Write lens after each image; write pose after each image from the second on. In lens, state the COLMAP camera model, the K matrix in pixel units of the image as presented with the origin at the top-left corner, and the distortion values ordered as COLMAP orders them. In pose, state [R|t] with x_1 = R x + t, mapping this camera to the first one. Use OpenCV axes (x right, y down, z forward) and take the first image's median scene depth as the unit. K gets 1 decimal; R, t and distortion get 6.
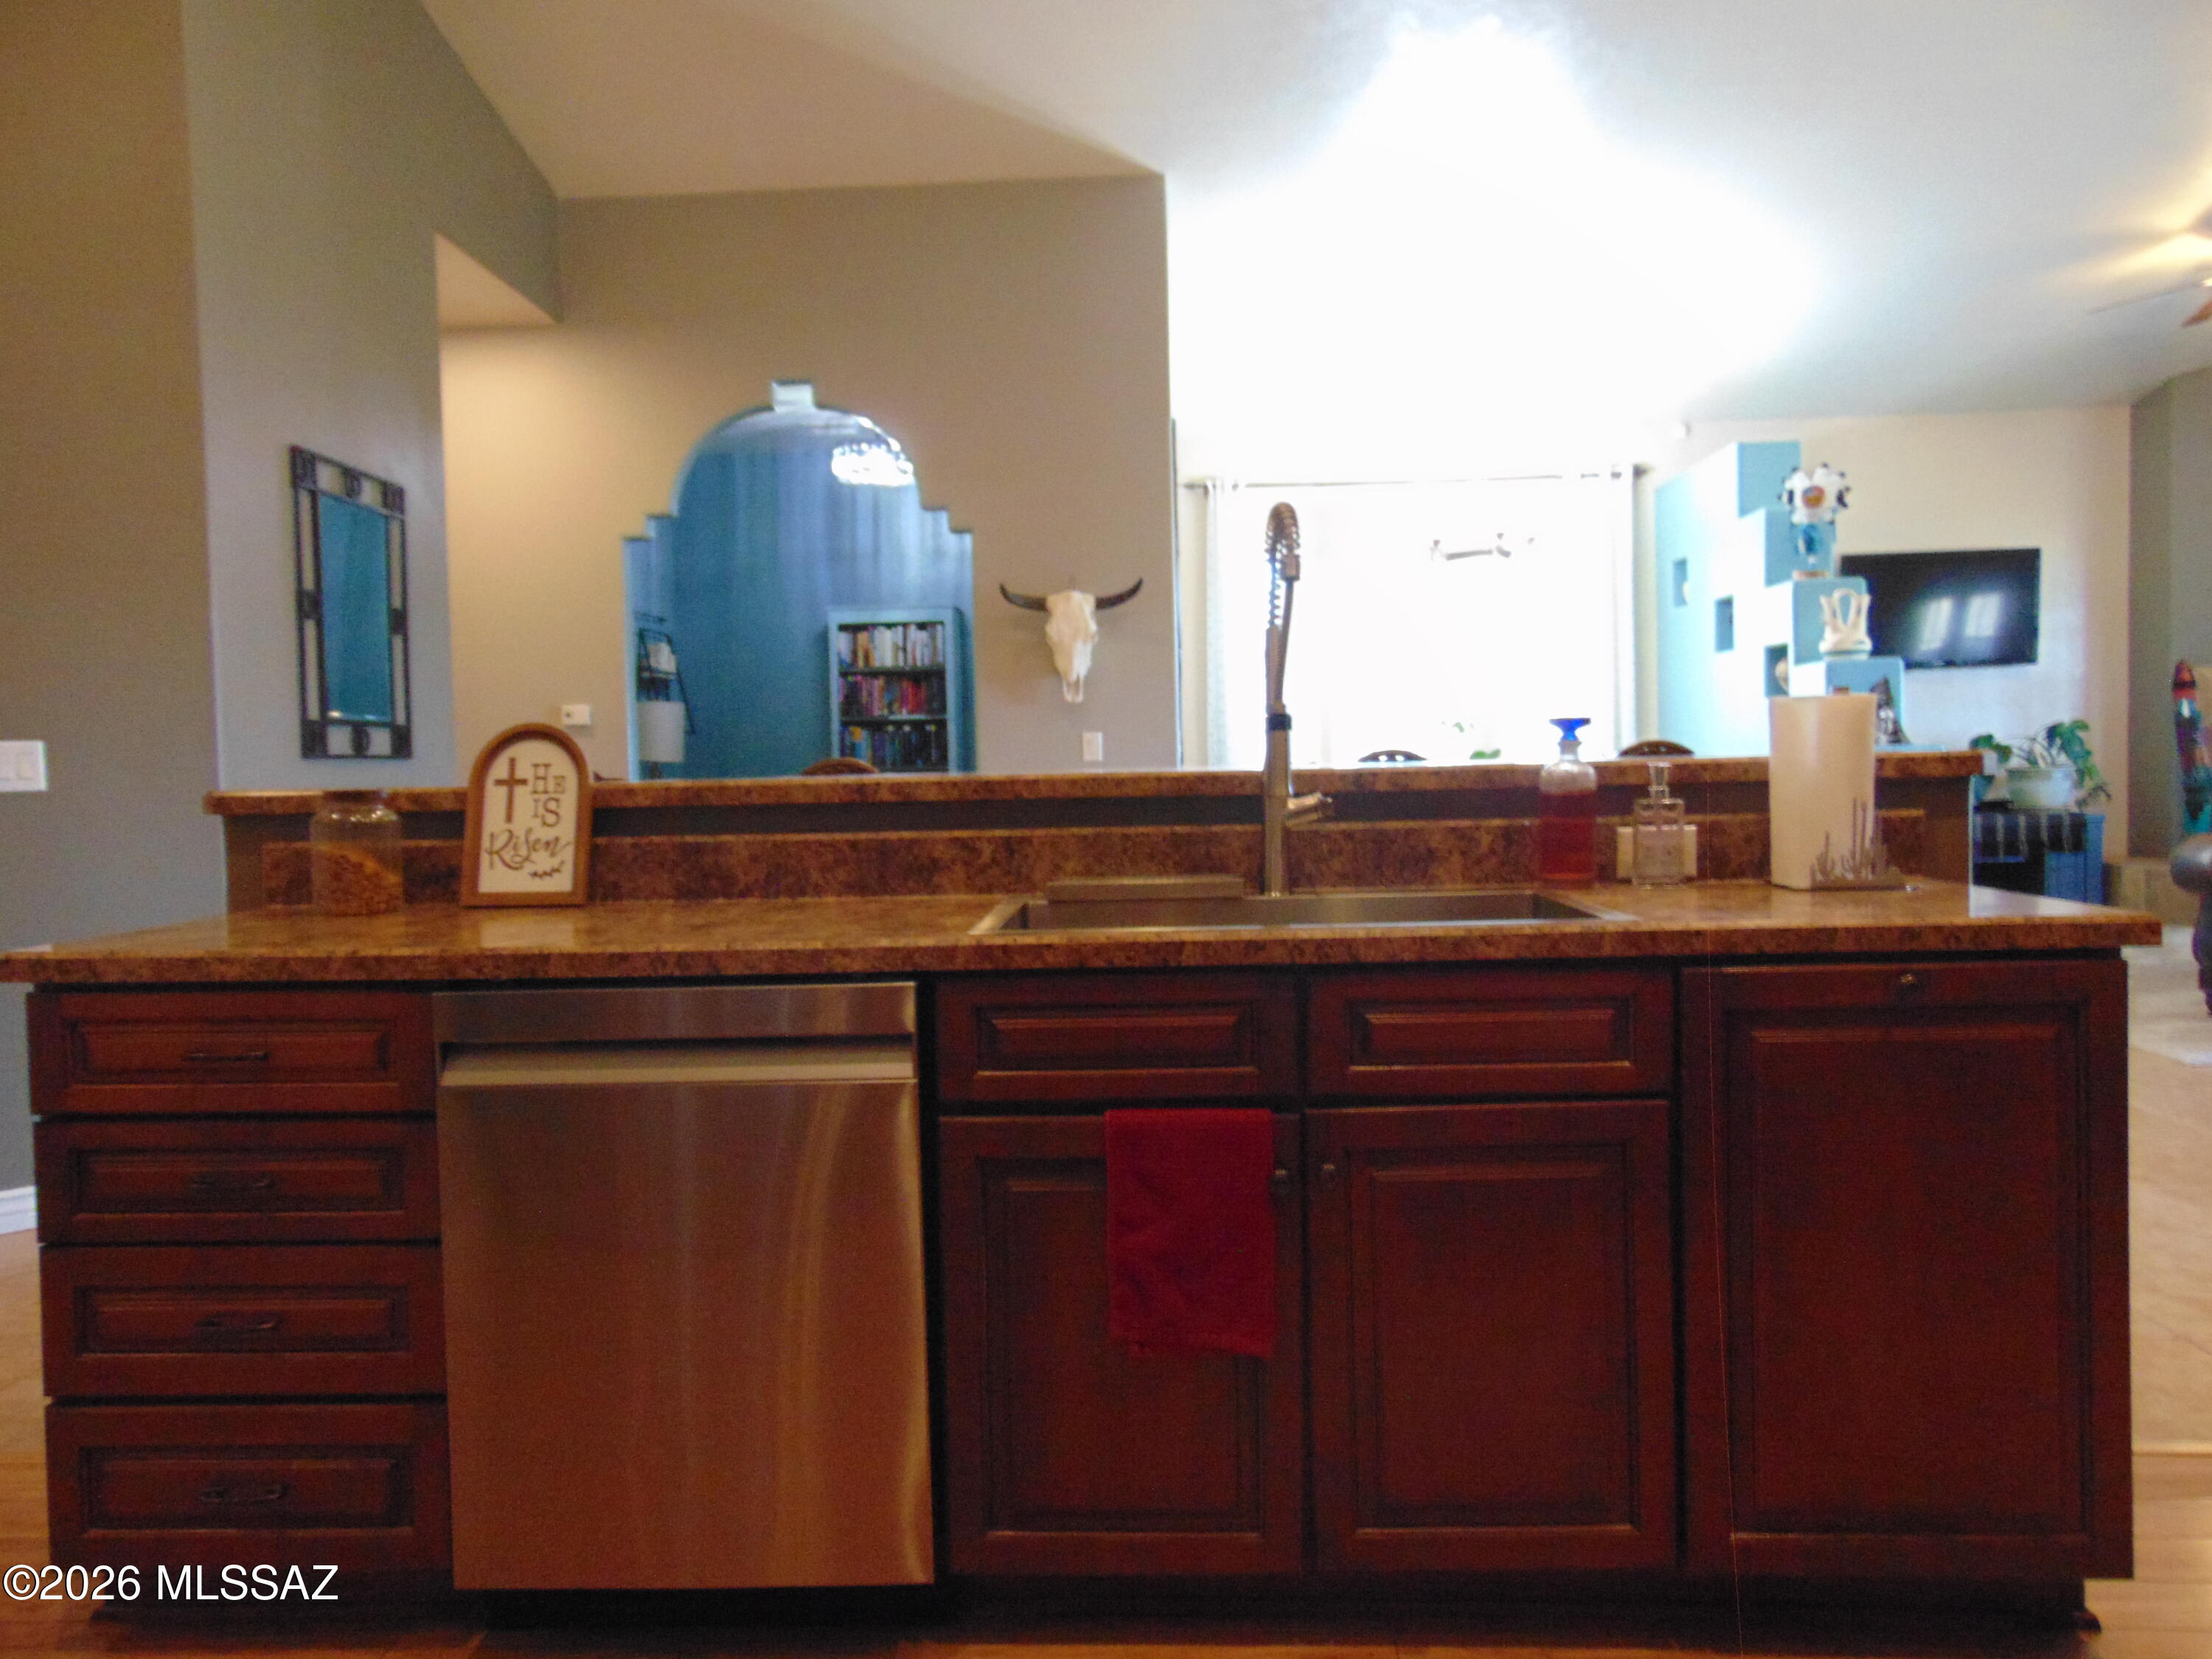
lens RADIAL K [[1675.3, 0, 1126.9], [0, 1675.3, 836.4], [0, 0, 1]] dist [-0.015414, 0.054968]
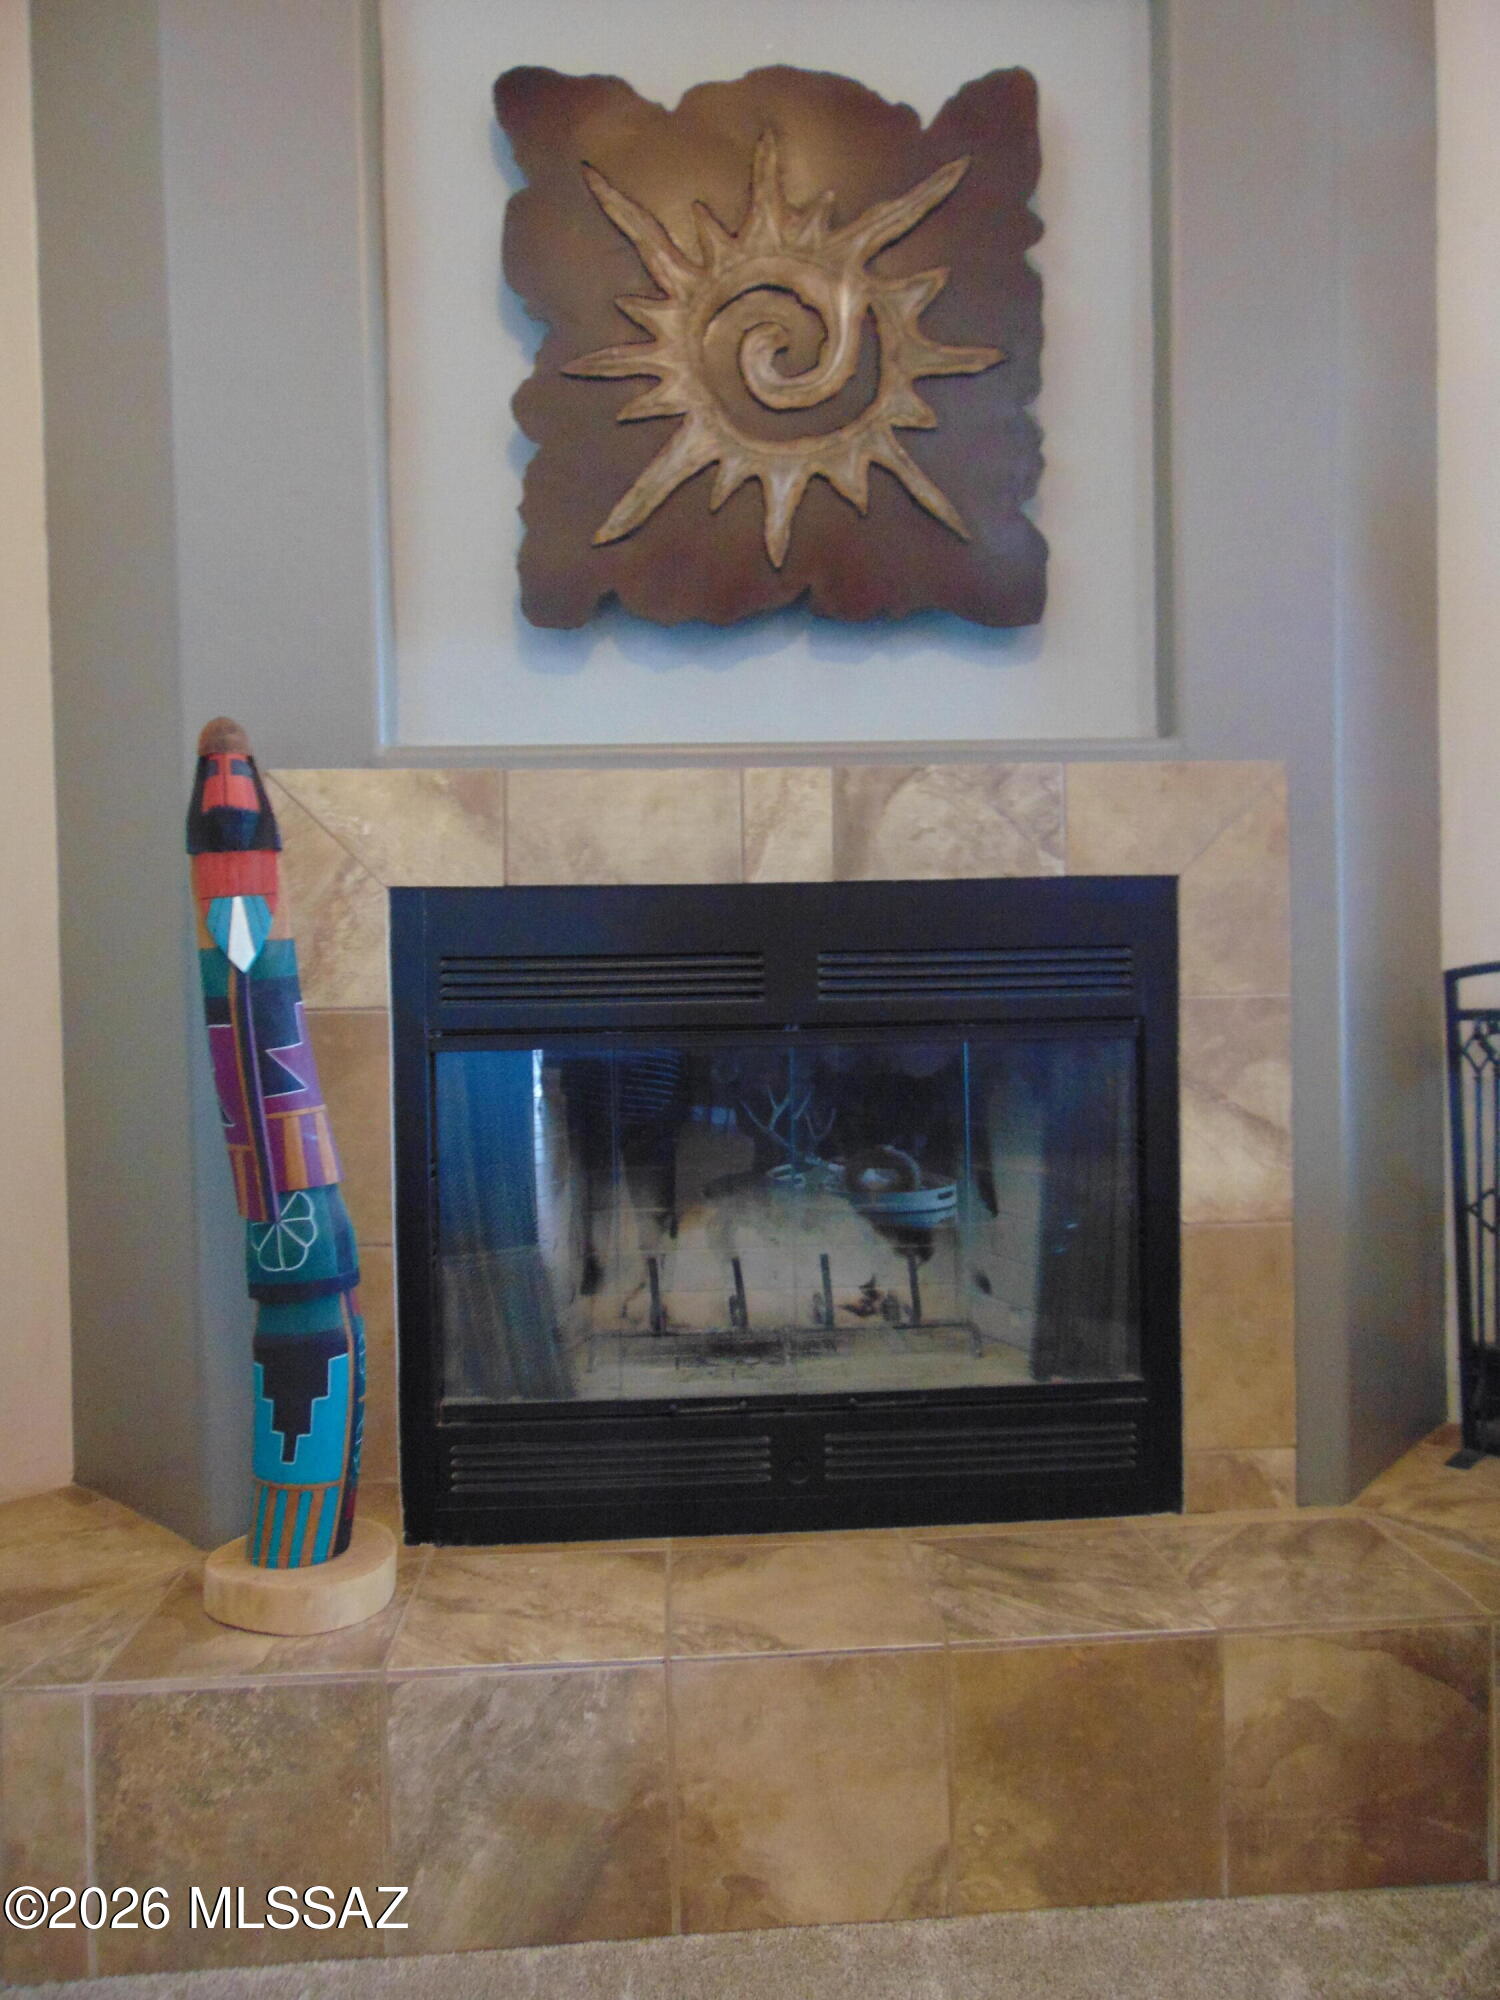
lens RADIAL K [[1514.7, 0, 745.3], [0, 1514.7, 993.6], [0, 0, 1]] dist [-0.015414, 0.054968]
pose [[0.632478, 0.002278, 0.774575, 0.607430], [0.047779, 0.997977, -0.041949, -0.066716], [-0.773103, 0.063540, 0.631090, 0.965707]]
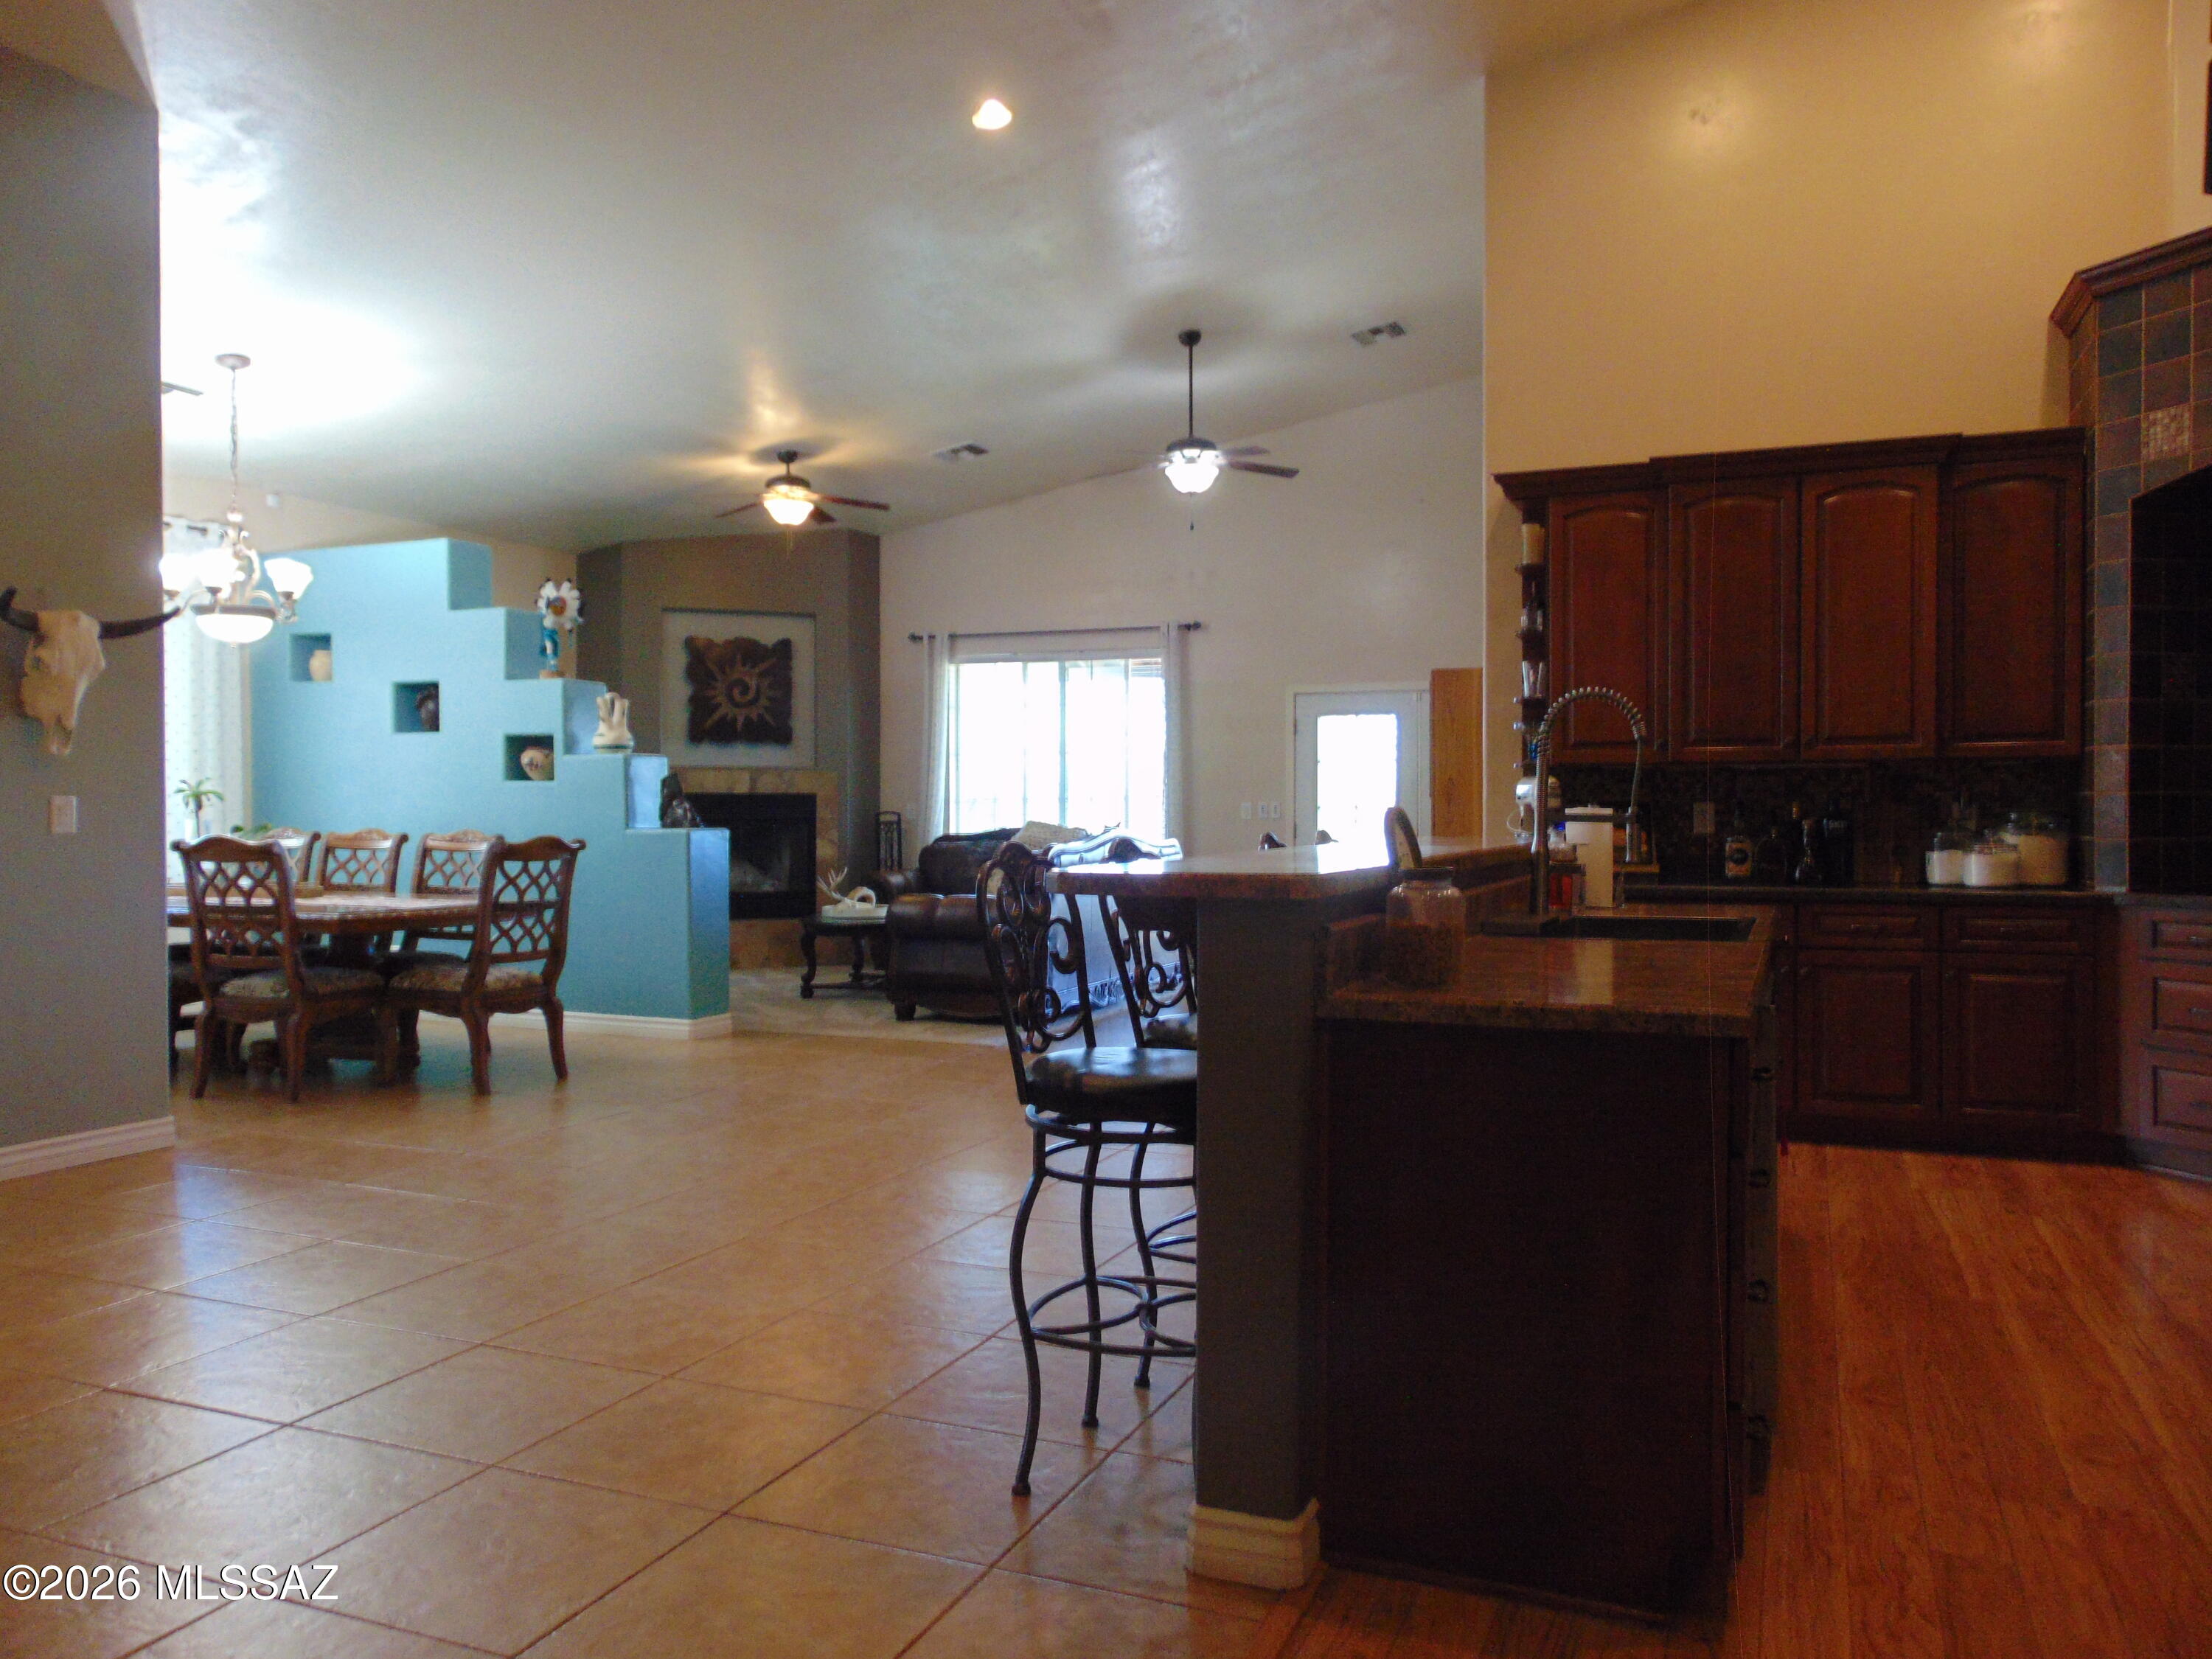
lens RADIAL K [[1675.3, 0, 1104.8], [0, 1675.3, 824.0], [0, 0, 1]] dist [-0.015414, 0.054968]
pose [[0.362257, 0.015311, 0.931952, -0.499817], [0.042043, 0.998579, -0.032748, -0.004174], [-0.931129, 0.051045, 0.361099, 0.256906]]
